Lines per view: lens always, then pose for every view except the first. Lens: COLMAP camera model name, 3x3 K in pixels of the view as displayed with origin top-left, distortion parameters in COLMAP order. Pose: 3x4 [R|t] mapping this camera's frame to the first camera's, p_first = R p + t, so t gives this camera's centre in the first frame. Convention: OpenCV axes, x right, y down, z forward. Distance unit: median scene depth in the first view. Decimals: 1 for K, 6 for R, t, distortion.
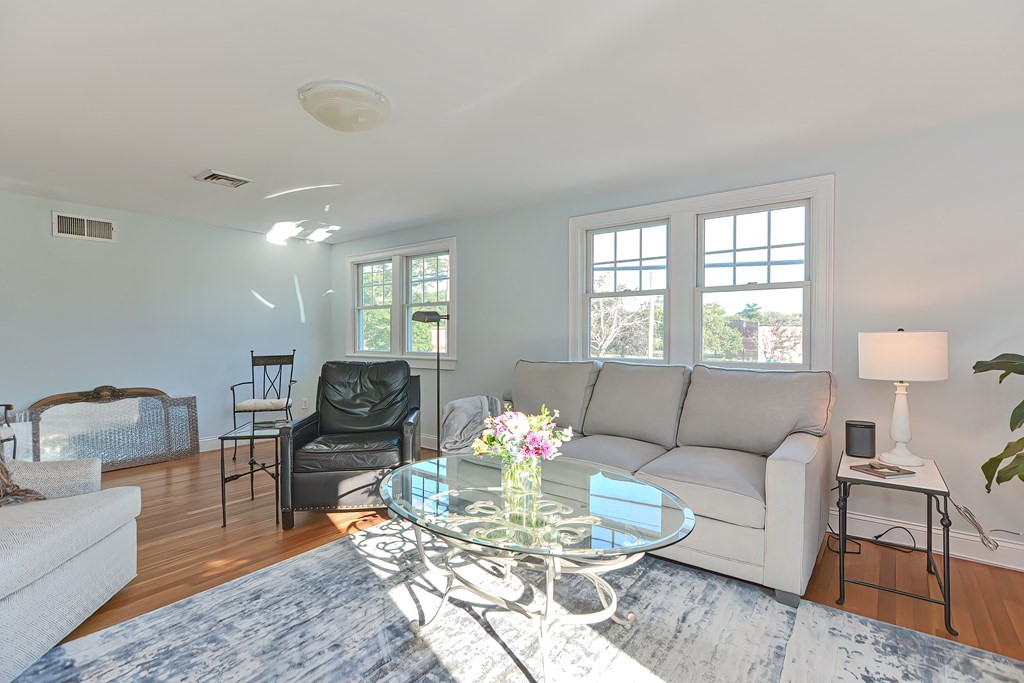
lens RADIAL K [[492.9, 0, 512.0], [0, 492.9, 341.5], [0, 0, 1]] dist [0.001265, 0.000873]
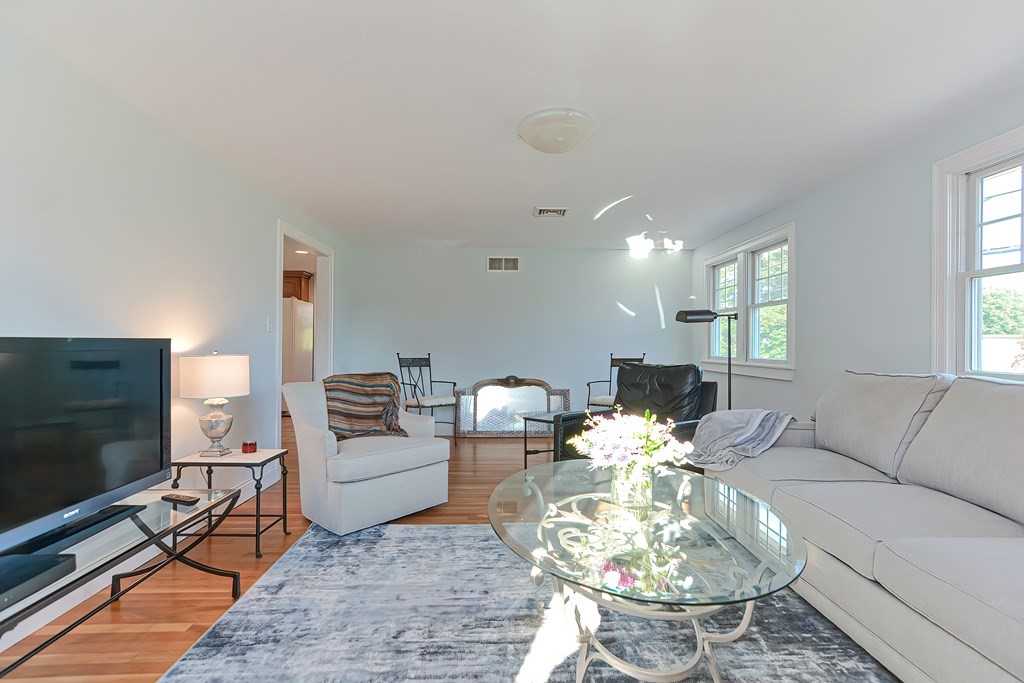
lens RADIAL K [[492.9, 0, 512.0], [0, 492.9, 341.5], [0, 0, 1]] dist [0.001265, 0.000873]
pose [[0.631347, 0.002273, -0.775497, 0.302640], [-0.018779, 0.999747, -0.012358, 0.012896], [0.775273, 0.022365, 0.631230, 0.142423]]
